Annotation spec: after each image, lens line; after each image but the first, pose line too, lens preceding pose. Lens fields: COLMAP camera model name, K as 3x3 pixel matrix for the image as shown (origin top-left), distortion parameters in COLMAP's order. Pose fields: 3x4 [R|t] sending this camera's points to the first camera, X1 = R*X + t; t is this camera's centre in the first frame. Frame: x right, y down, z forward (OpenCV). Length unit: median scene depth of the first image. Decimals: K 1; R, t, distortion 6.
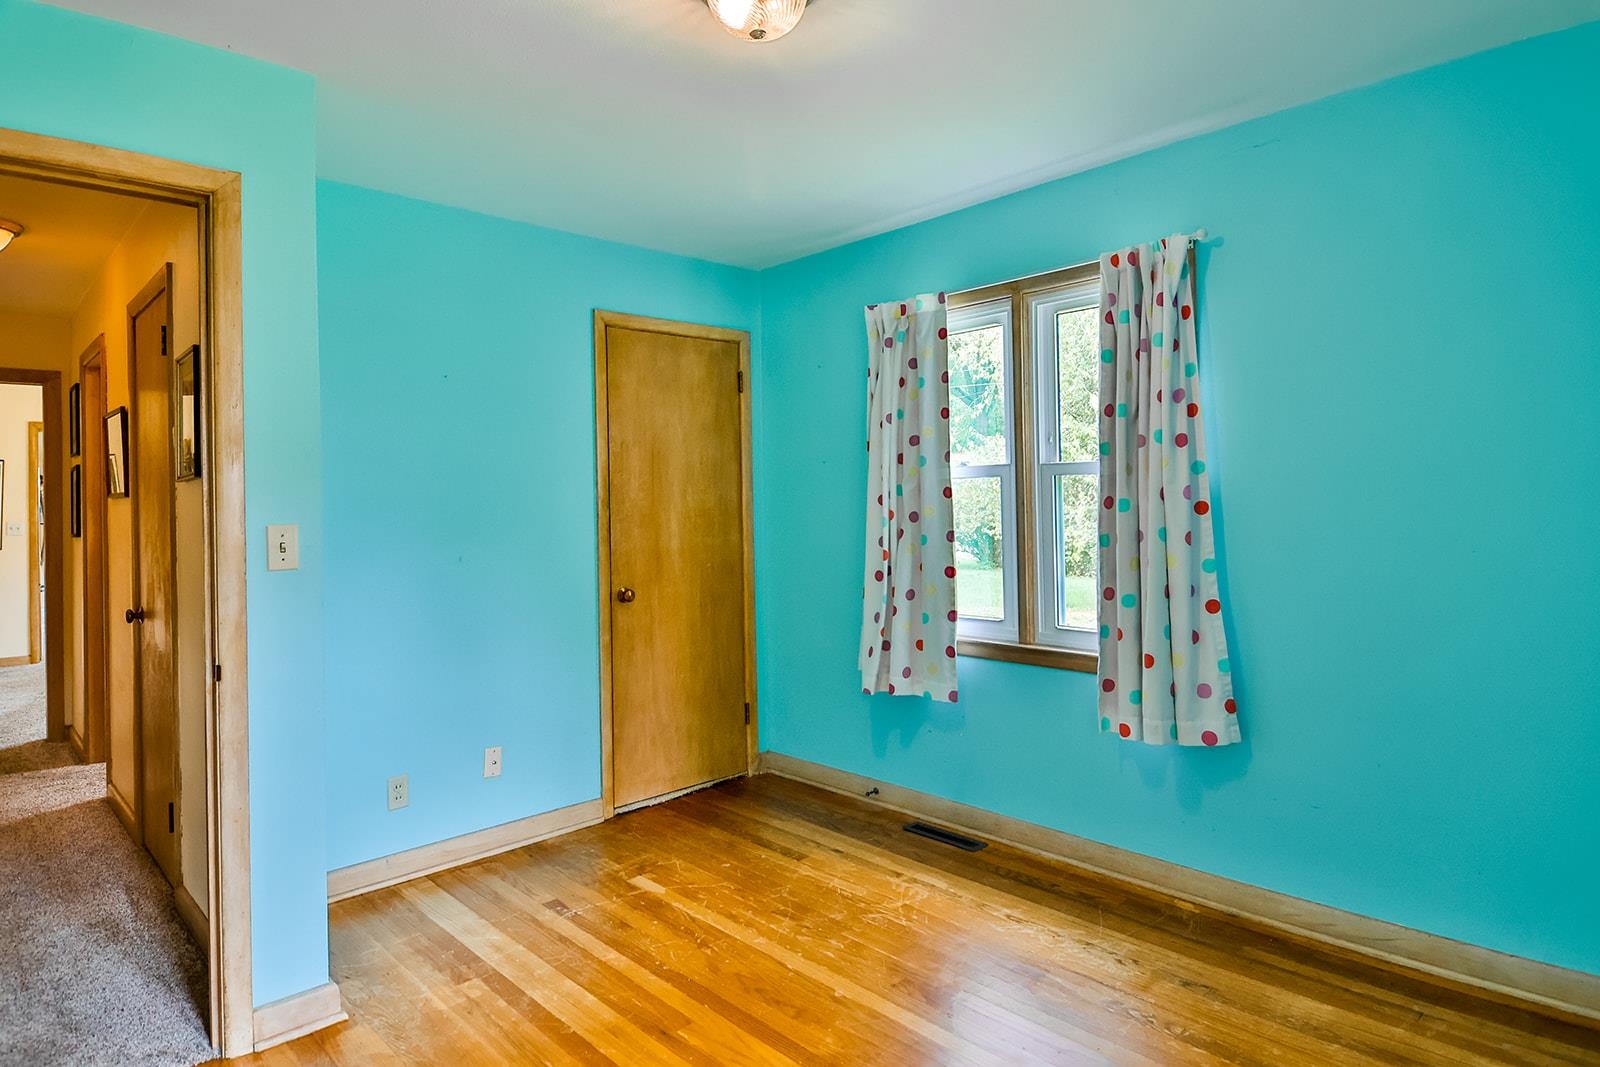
lens RADIAL K [[912.1, 0, 800.0], [0, 912.1, 533.5], [0, 0, 1]] dist [0.063009, -0.071700]
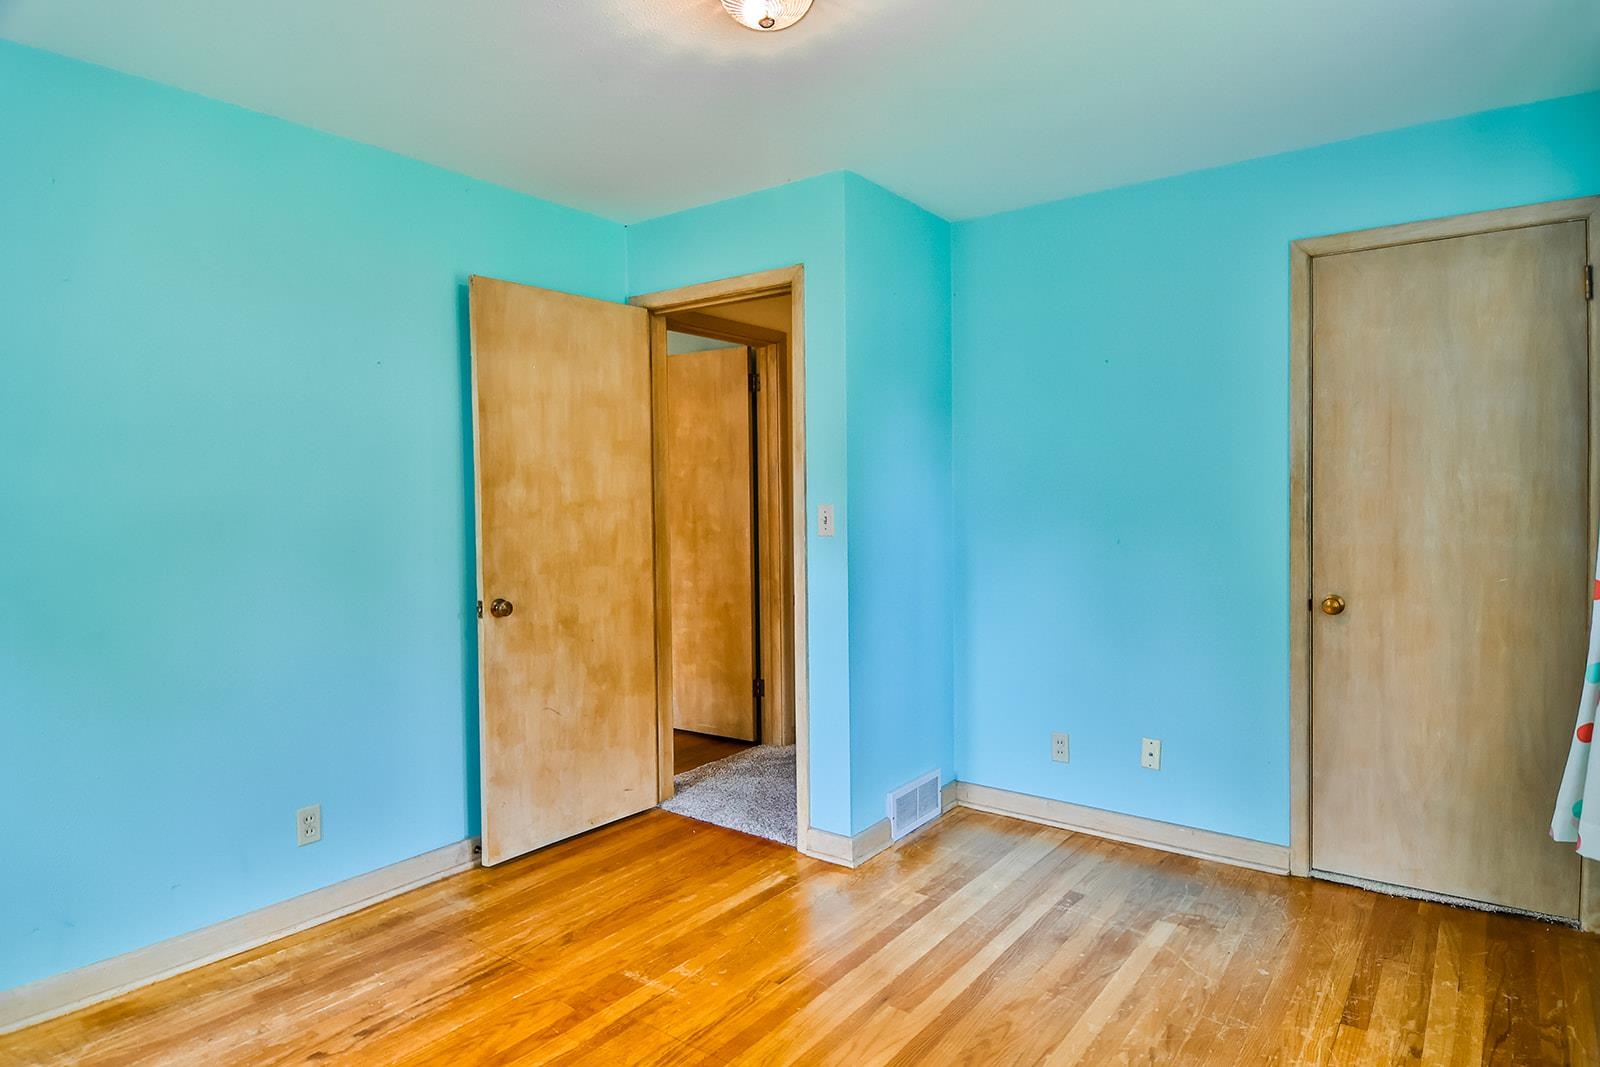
lens RADIAL K [[905.9, 0, 800.3], [0, 905.9, 555.0], [0, 0, 1]] dist [0.002086, -0.035624]
pose [[0.156818, 0.080770, -0.984319, 0.530422], [-0.022270, 0.996686, 0.078237, -0.026109], [0.987376, 0.009652, 0.158097, 0.484546]]
